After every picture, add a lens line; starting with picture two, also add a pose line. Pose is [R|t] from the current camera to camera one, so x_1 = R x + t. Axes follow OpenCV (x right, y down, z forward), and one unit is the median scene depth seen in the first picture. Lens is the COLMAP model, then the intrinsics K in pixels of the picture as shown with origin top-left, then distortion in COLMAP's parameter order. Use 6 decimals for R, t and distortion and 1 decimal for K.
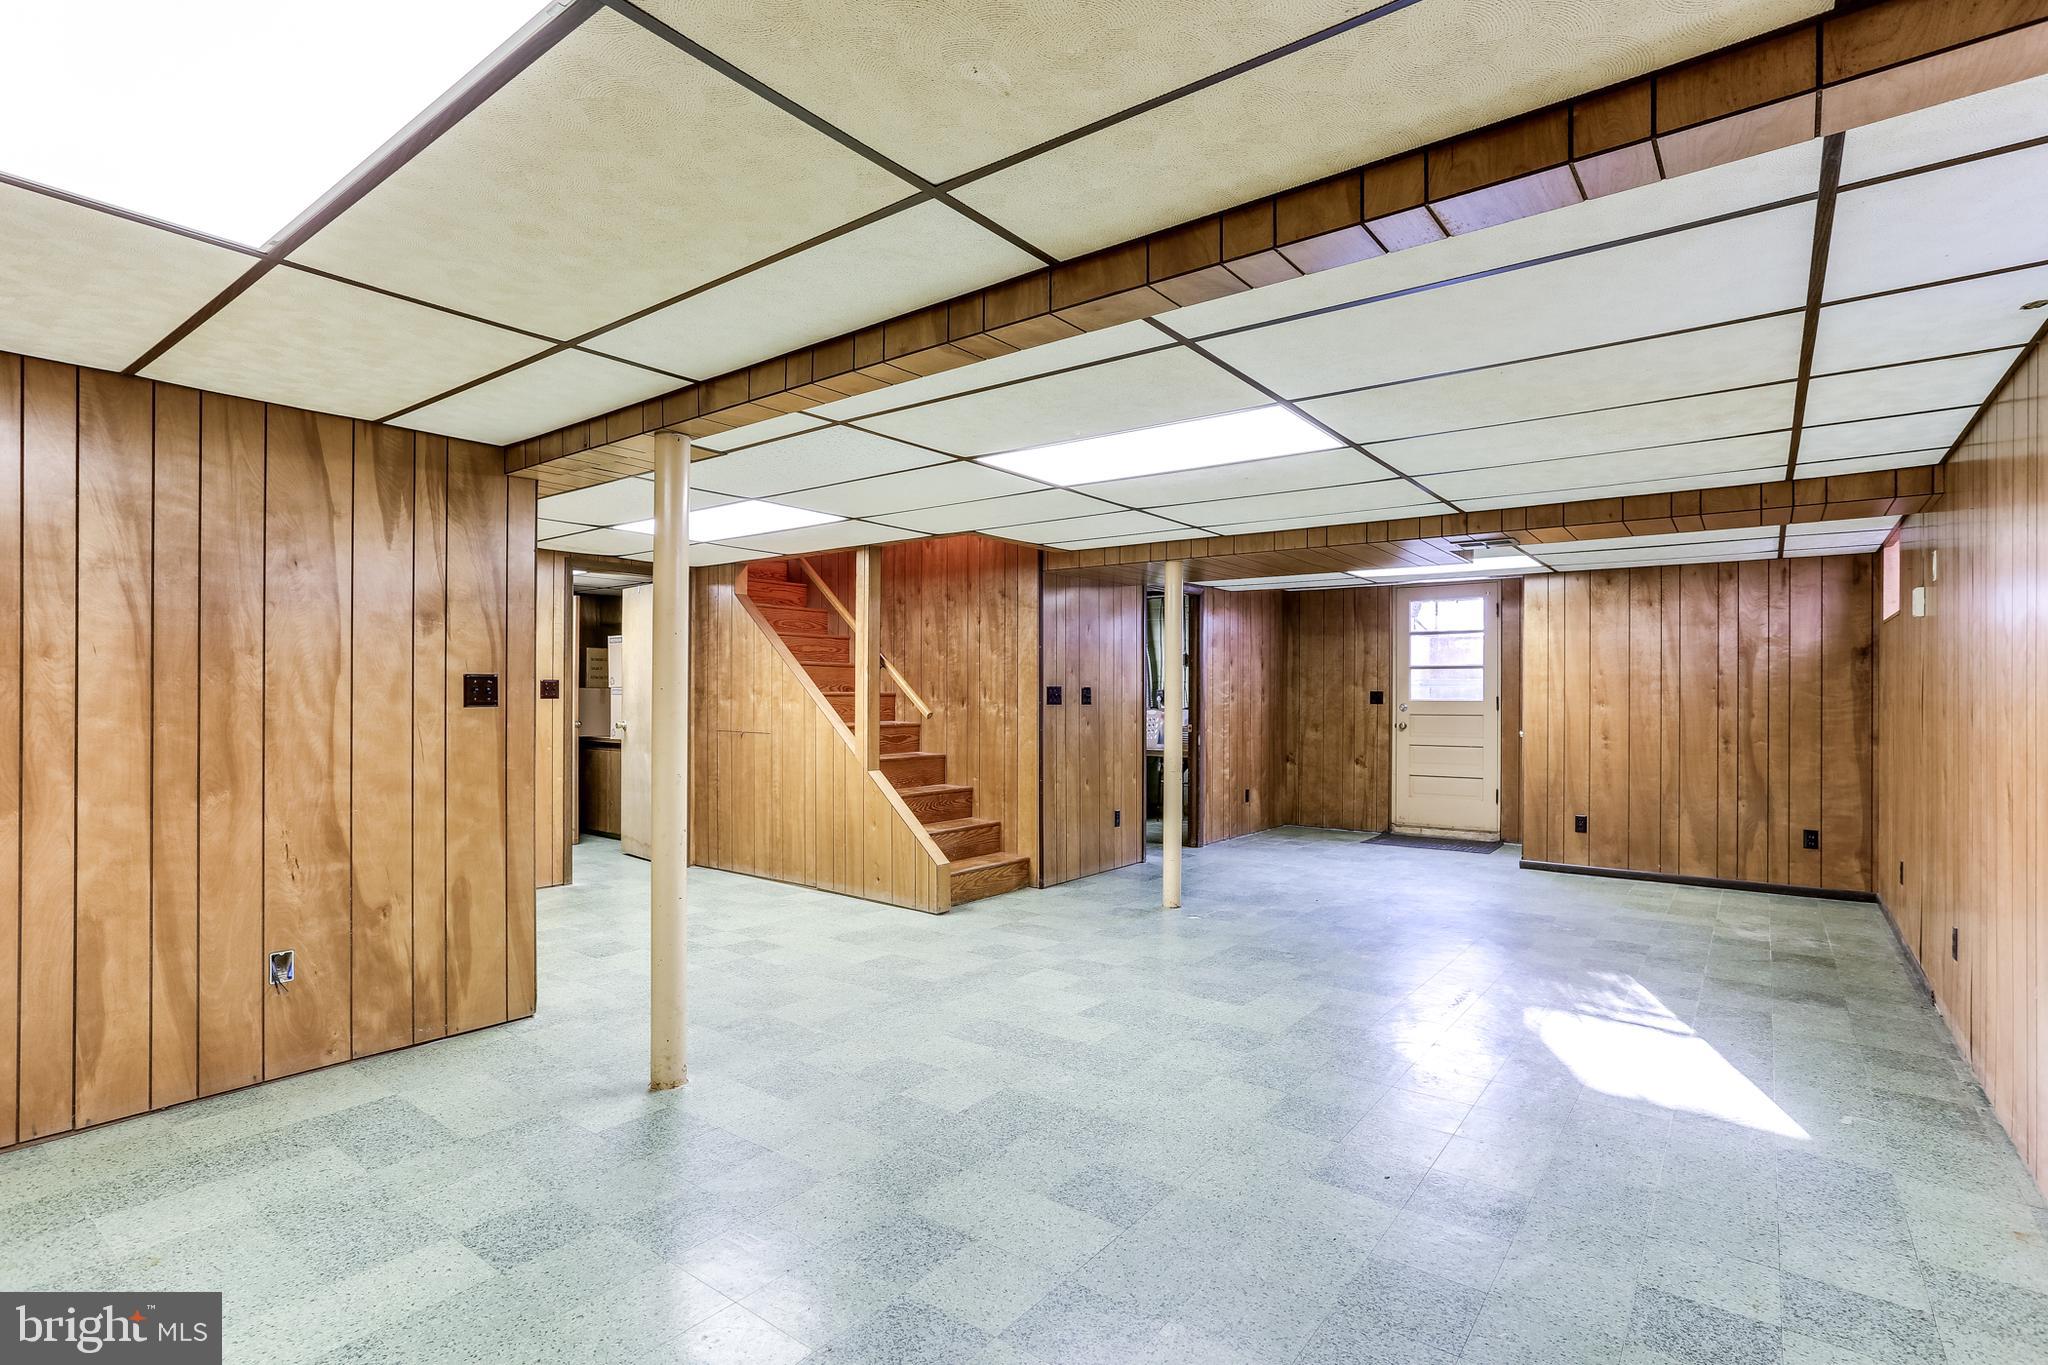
lens RADIAL K [[992.1, 0, 1017.5], [0, 992.1, 691.3], [0, 0, 1]] dist [-0.036231, 0.021721]
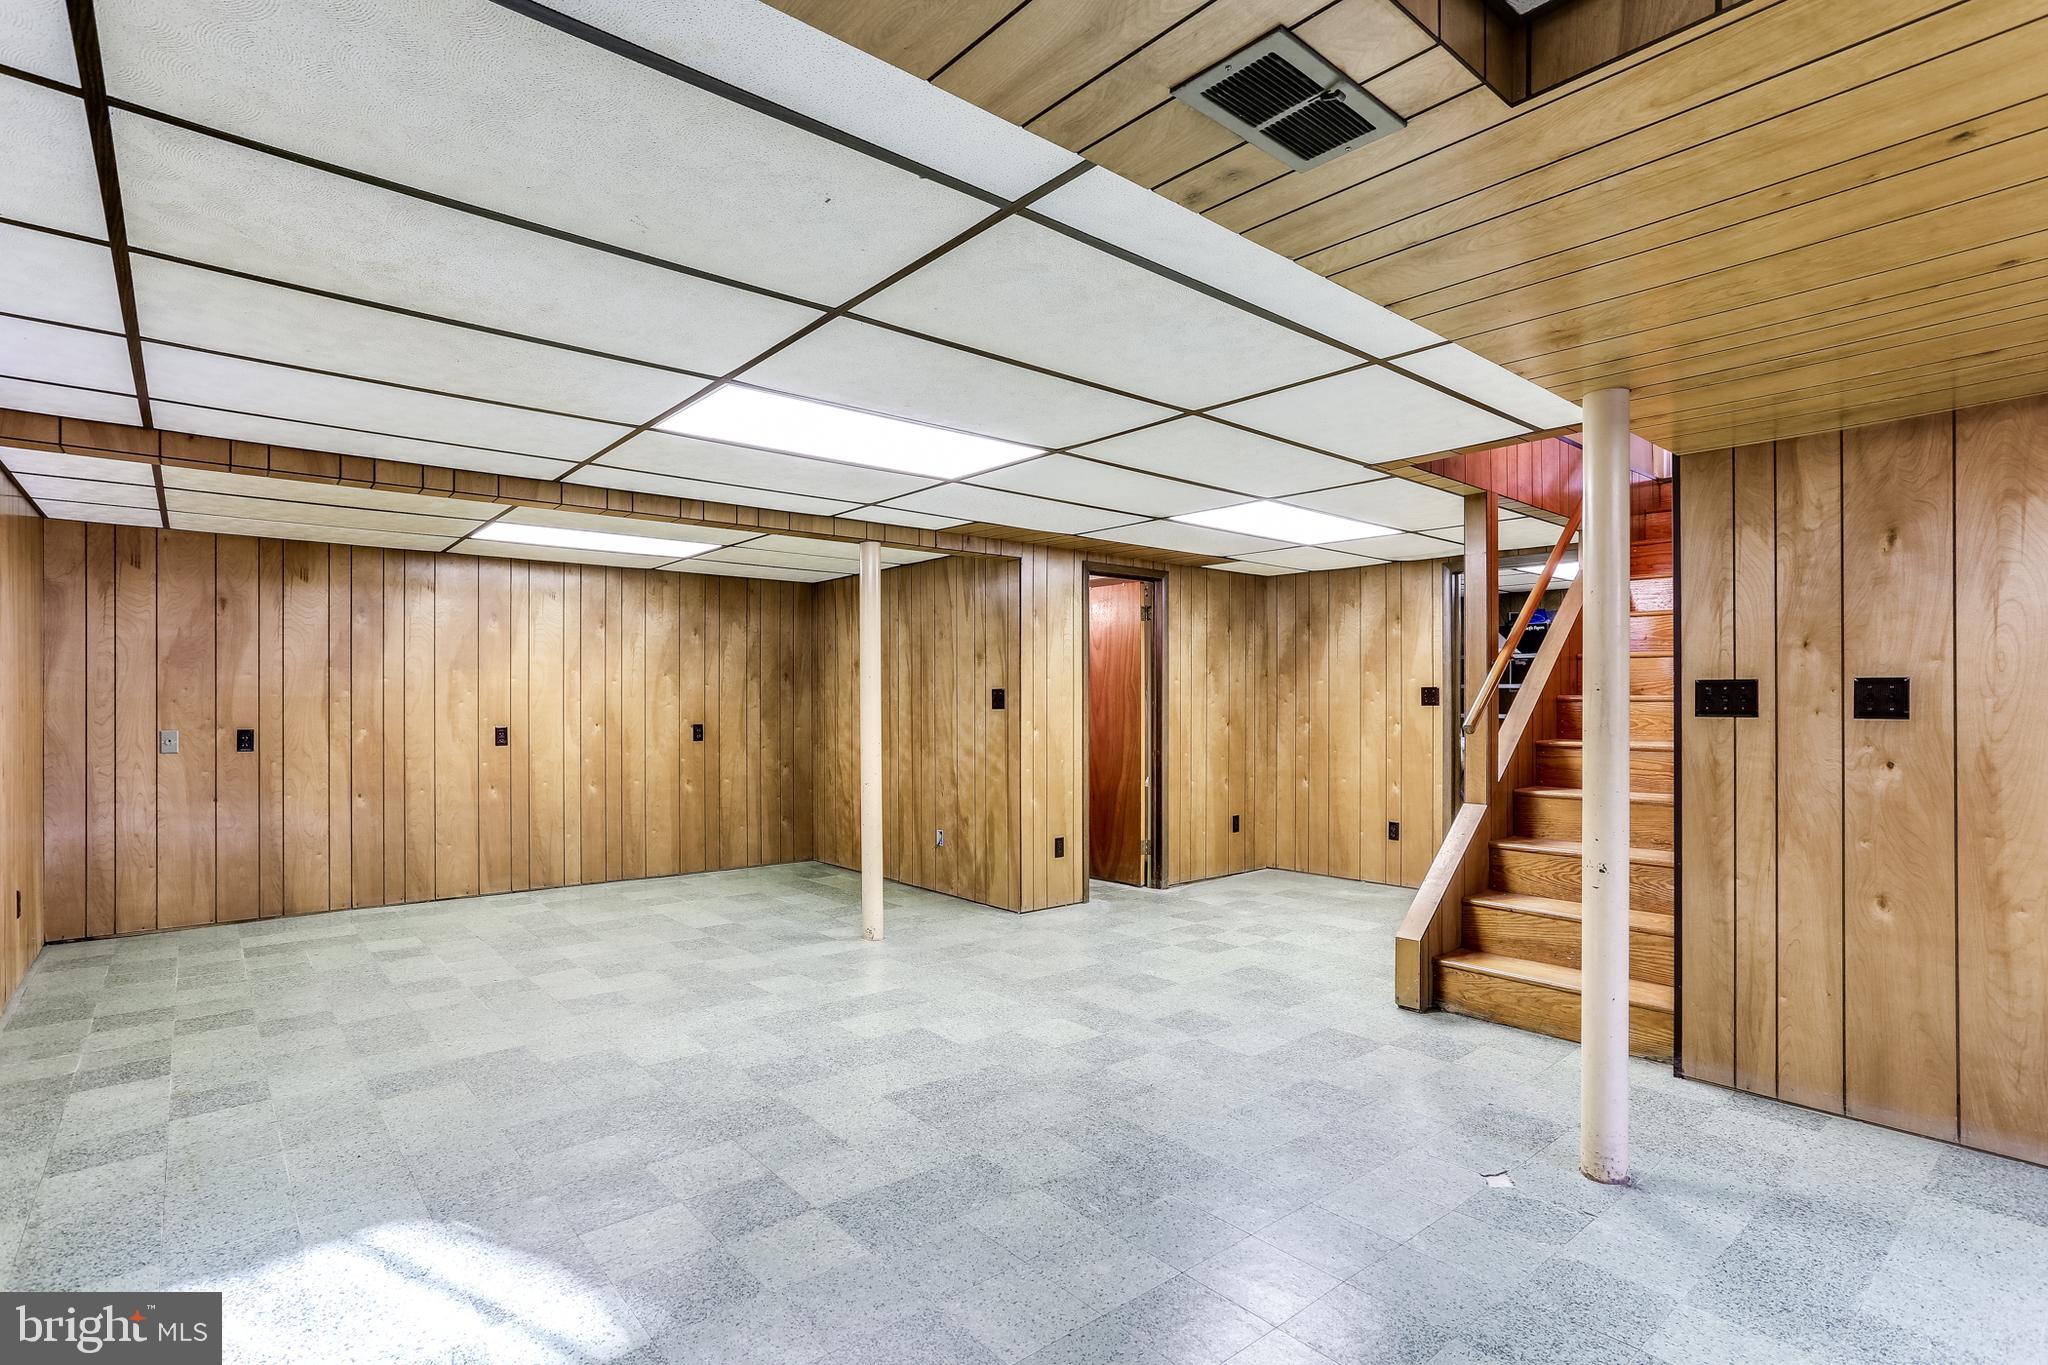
lens RADIAL K [[992.1, 0, 1020.5], [0, 992.1, 695.8], [0, 0, 1]] dist [-0.036231, 0.021721]
pose [[-0.213632, -0.011318, -0.976849, 1.008861], [0.004805, 0.999909, -0.012636, 0.013335], [0.976902, -0.007393, -0.213558, 1.329088]]
